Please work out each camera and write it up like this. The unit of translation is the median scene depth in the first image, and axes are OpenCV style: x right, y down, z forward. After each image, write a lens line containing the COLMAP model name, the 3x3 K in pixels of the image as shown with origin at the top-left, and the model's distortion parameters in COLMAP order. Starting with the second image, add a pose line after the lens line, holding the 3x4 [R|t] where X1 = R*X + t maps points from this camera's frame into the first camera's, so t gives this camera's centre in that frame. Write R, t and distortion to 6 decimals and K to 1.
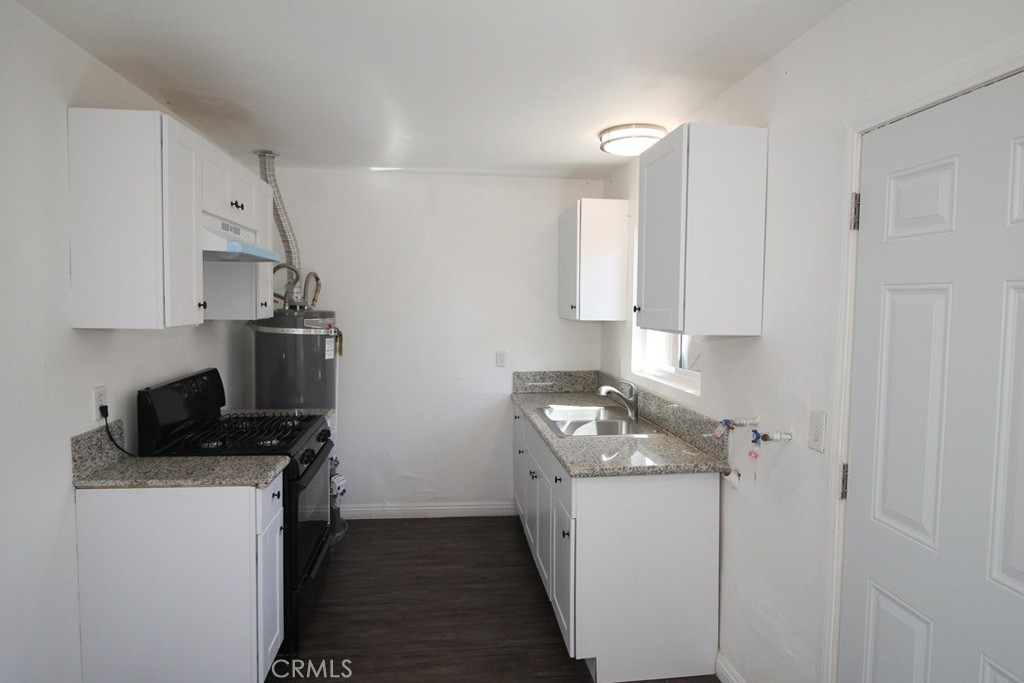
lens RADIAL K [[605.2, 0, 512.6], [0, 605.2, 344.2], [0, 0, 1]] dist [0.018214, -0.003565]
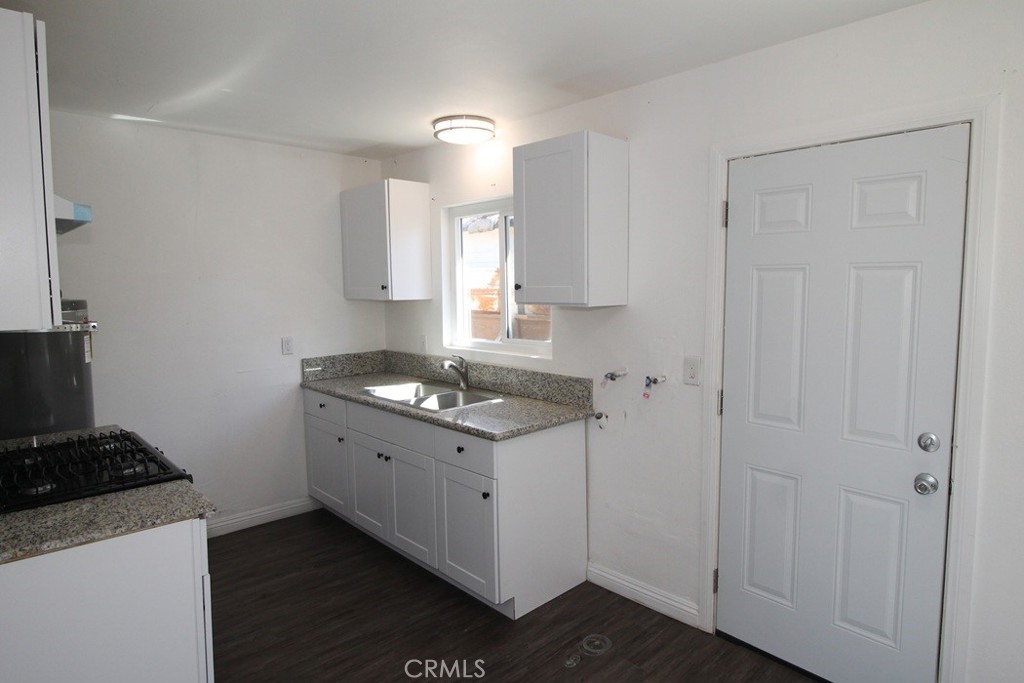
lens RADIAL K [[605.2, 0, 516.9], [0, 605.2, 343.8], [0, 0, 1]] dist [0.018214, -0.003565]
pose [[0.805257, -0.078011, 0.587772, -0.382352], [0.058705, 0.996926, 0.051889, -0.008809], [-0.590013, -0.007279, 0.807361, 0.071657]]
